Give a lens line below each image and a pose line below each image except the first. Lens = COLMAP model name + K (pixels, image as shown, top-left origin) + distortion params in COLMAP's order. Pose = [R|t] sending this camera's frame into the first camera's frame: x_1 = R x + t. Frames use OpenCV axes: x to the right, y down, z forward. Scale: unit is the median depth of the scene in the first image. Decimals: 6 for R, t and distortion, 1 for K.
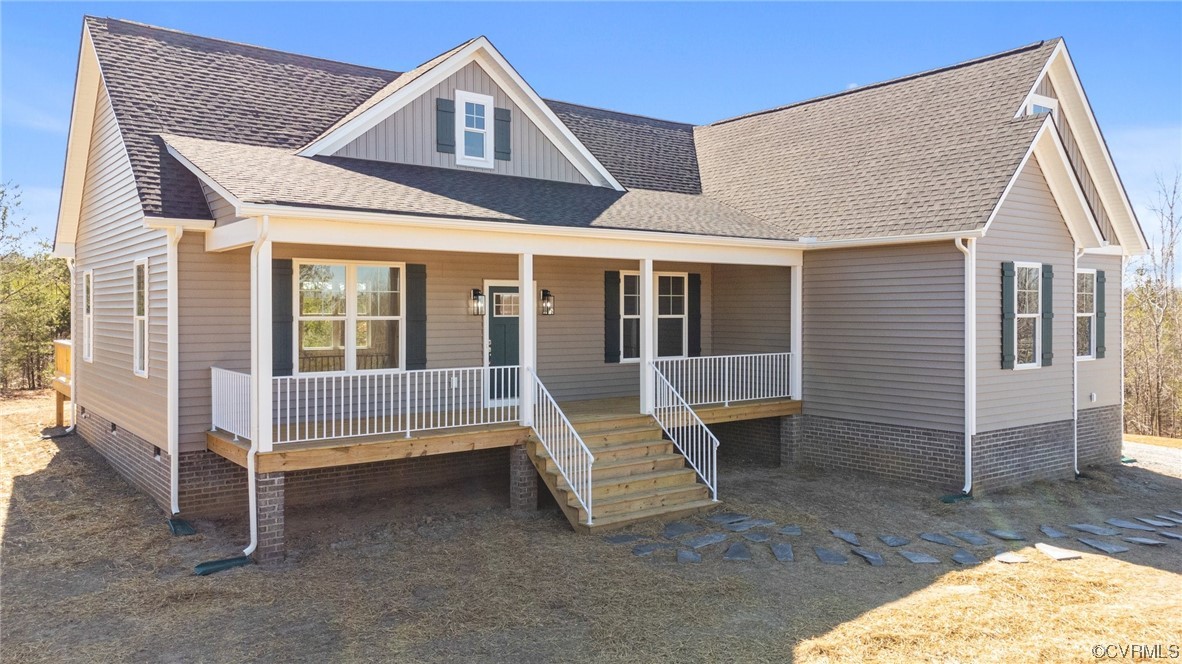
lens RADIAL K [[873.7, 0, 591.0], [0, 873.7, 332.0], [0, 0, 1]] dist [0.072729, -0.054951]
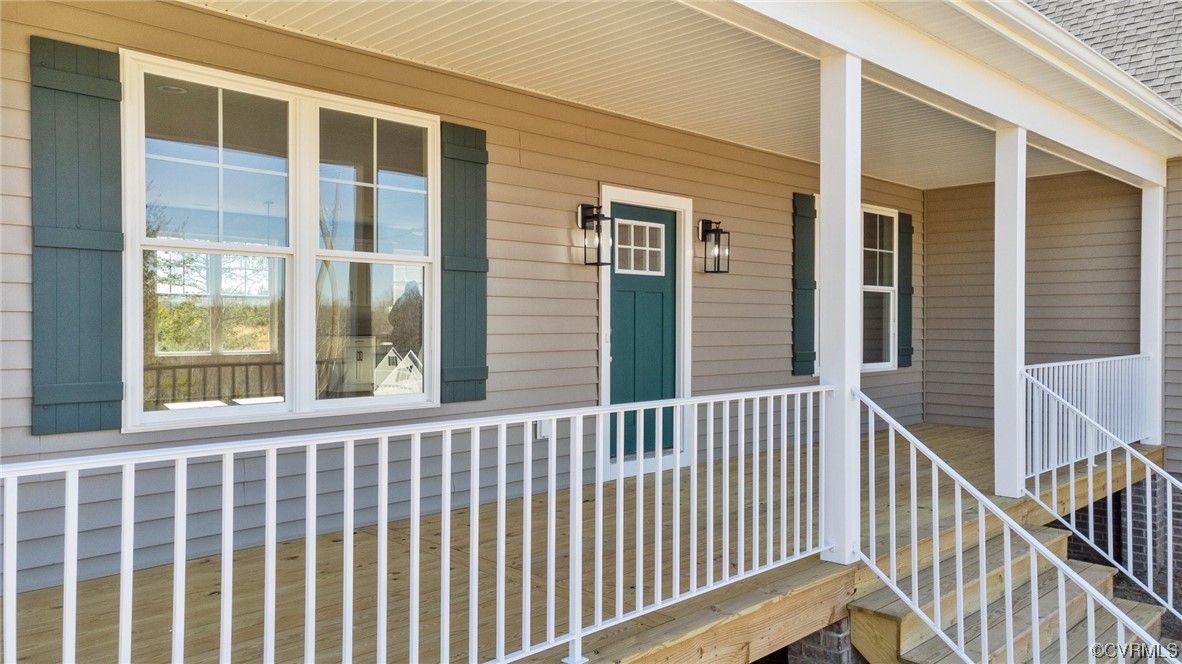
lens RADIAL K [[873.7, 0, 591.0], [0, 873.7, 332.0], [0, 0, 1]] dist [0.072729, -0.054951]
pose [[0.989090, 0.000105, 0.147311, -0.190955], [0.001999, 0.999898, -0.014136, 0.018864], [-0.147297, 0.014276, 0.988989, 0.573647]]
